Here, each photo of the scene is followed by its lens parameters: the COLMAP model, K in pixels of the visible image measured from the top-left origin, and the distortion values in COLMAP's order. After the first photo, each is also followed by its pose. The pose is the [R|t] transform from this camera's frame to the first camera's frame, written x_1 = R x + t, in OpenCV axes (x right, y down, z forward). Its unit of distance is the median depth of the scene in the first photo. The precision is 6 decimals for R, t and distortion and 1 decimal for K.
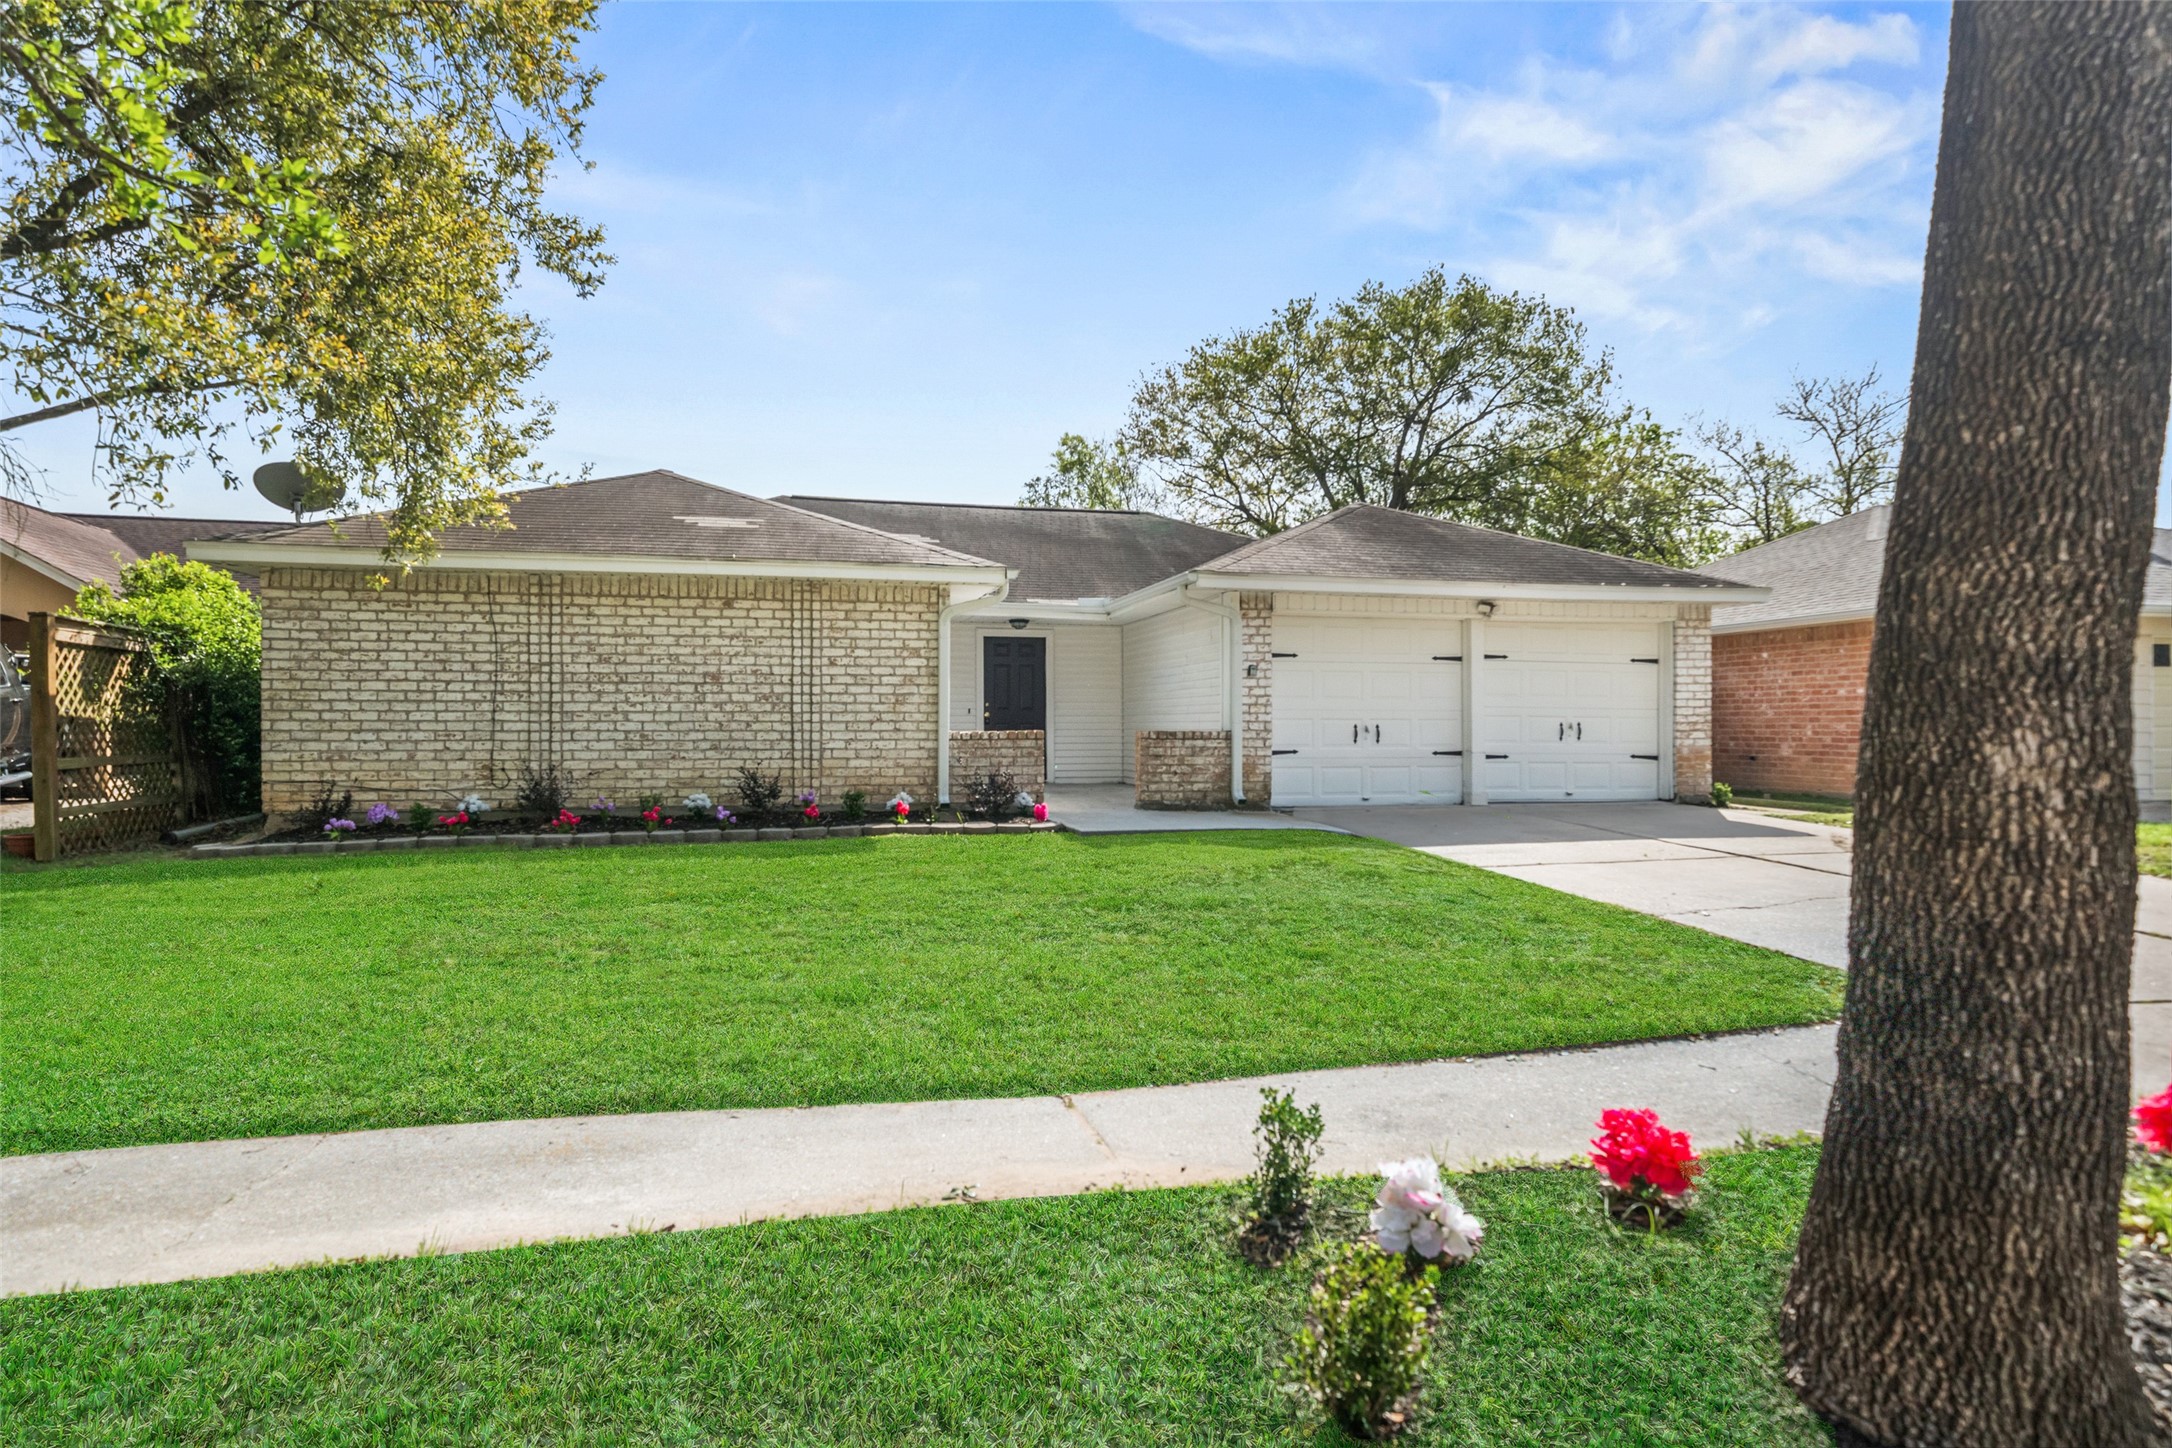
lens RADIAL K [[1190.6, 0, 1086.0], [0, 1190.6, 724.0], [0, 0, 1]] dist [0.000518, 0.000301]
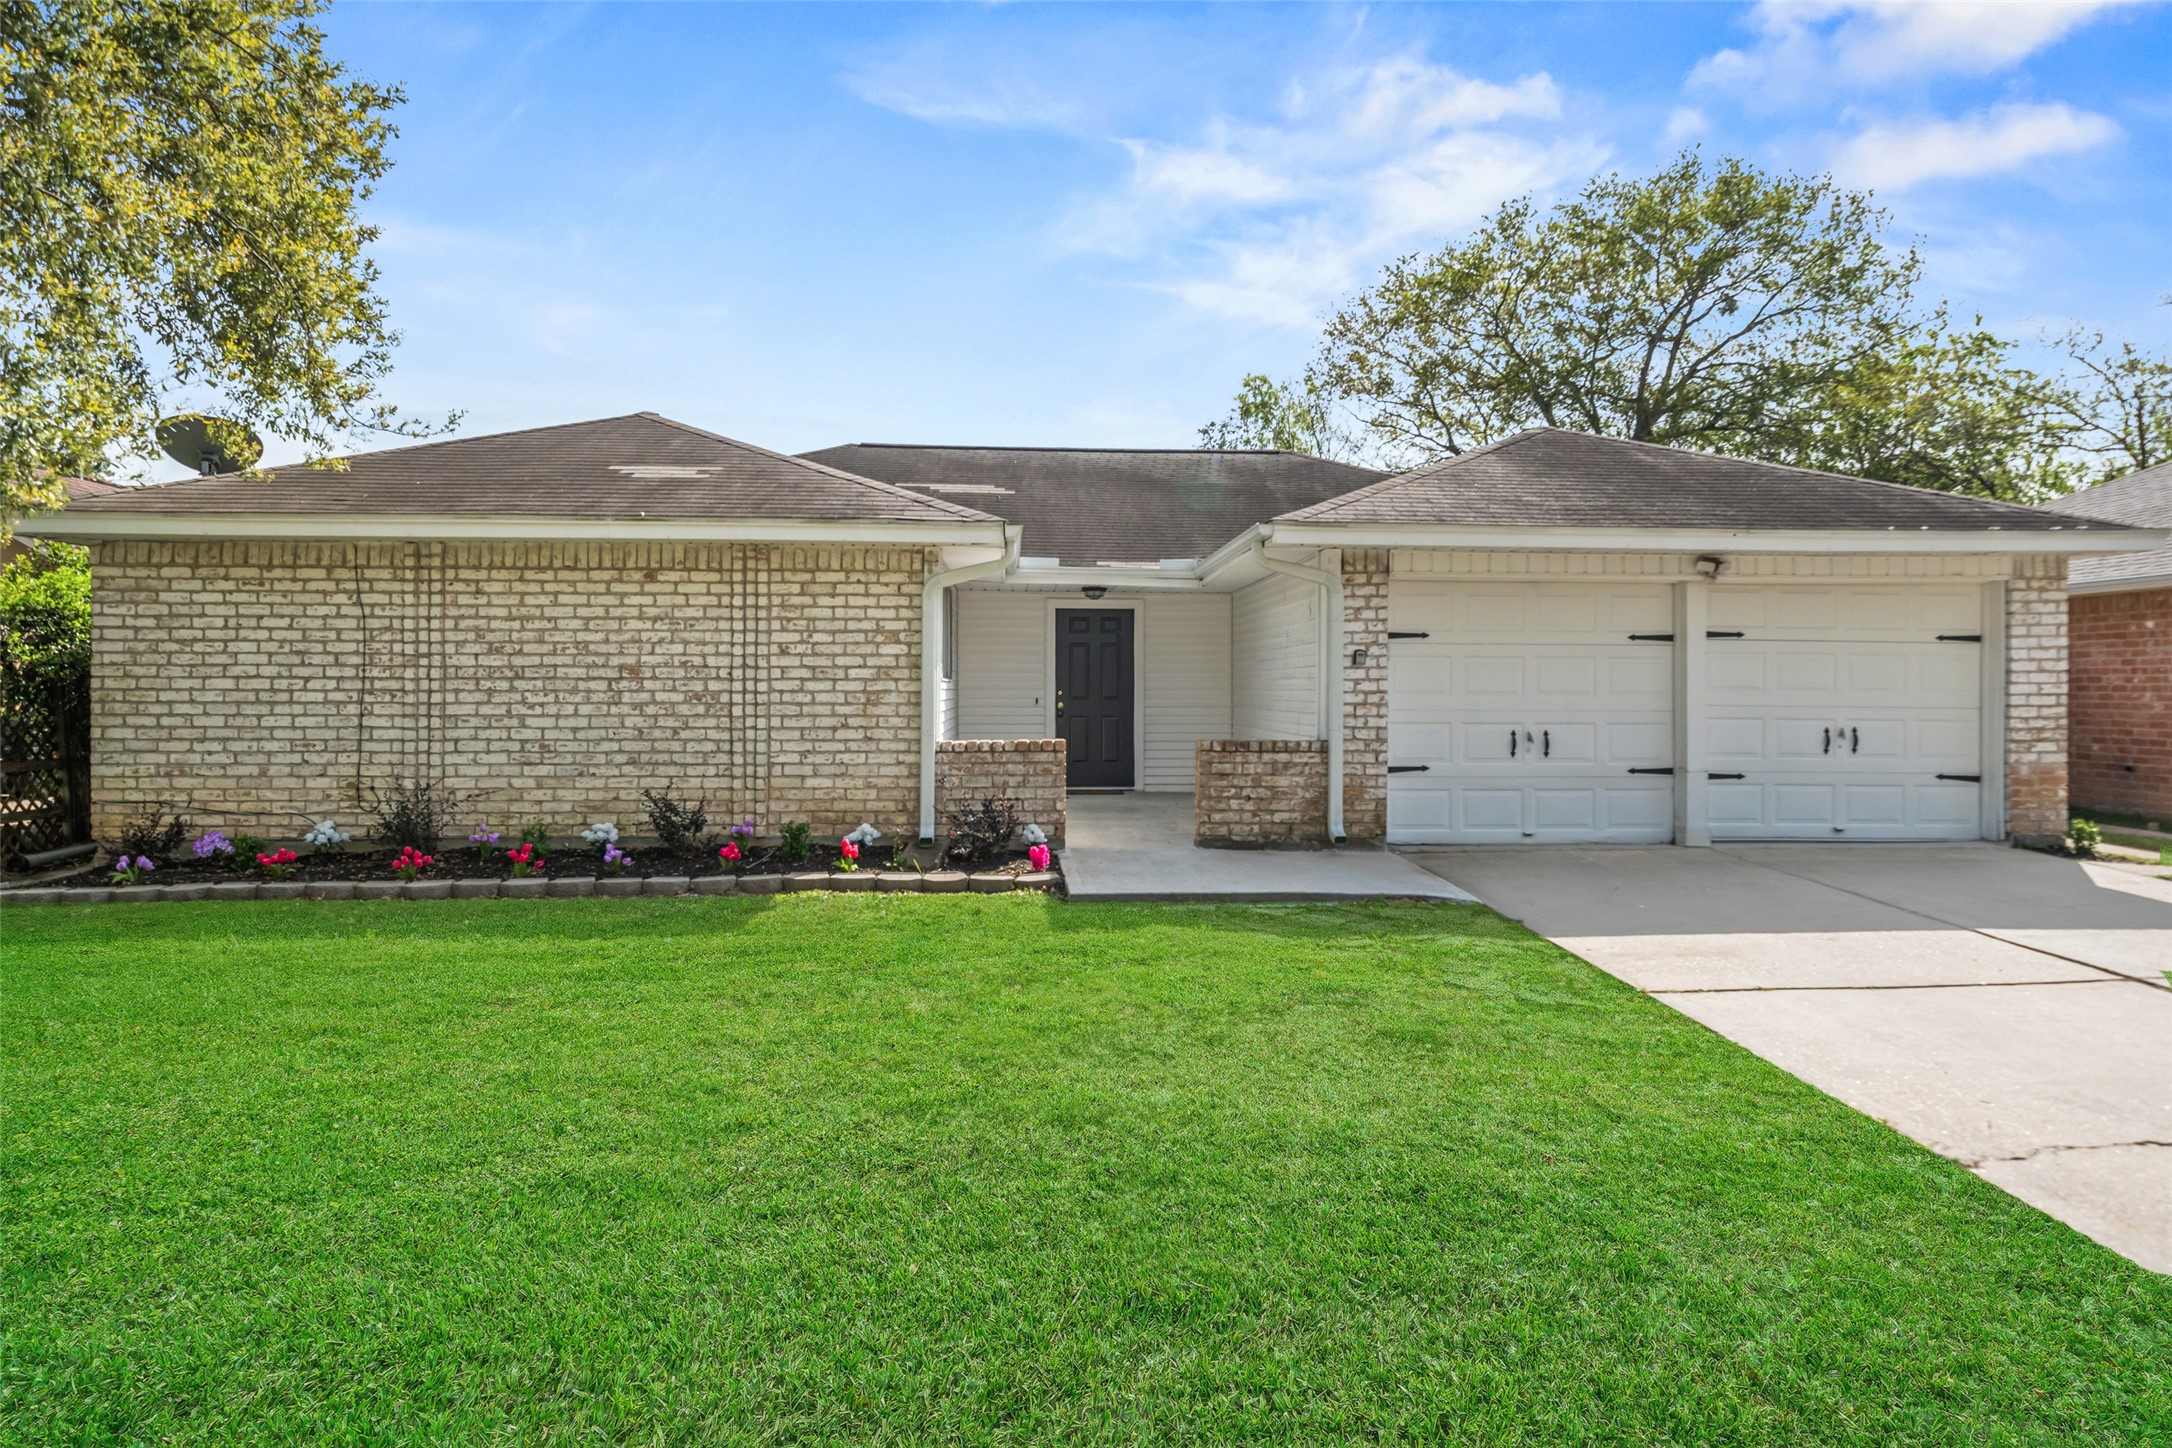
lens RADIAL K [[1256.1, 0, 1086.7], [0, 1256.1, 694.7], [0, 0, 1]] dist [0.002544, -0.000052]
pose [[0.985114, 0.003004, -0.171873, 0.116759], [-0.002351, 0.999989, 0.004004, -0.026898], [0.171884, -0.003541, 0.985111, 0.236514]]
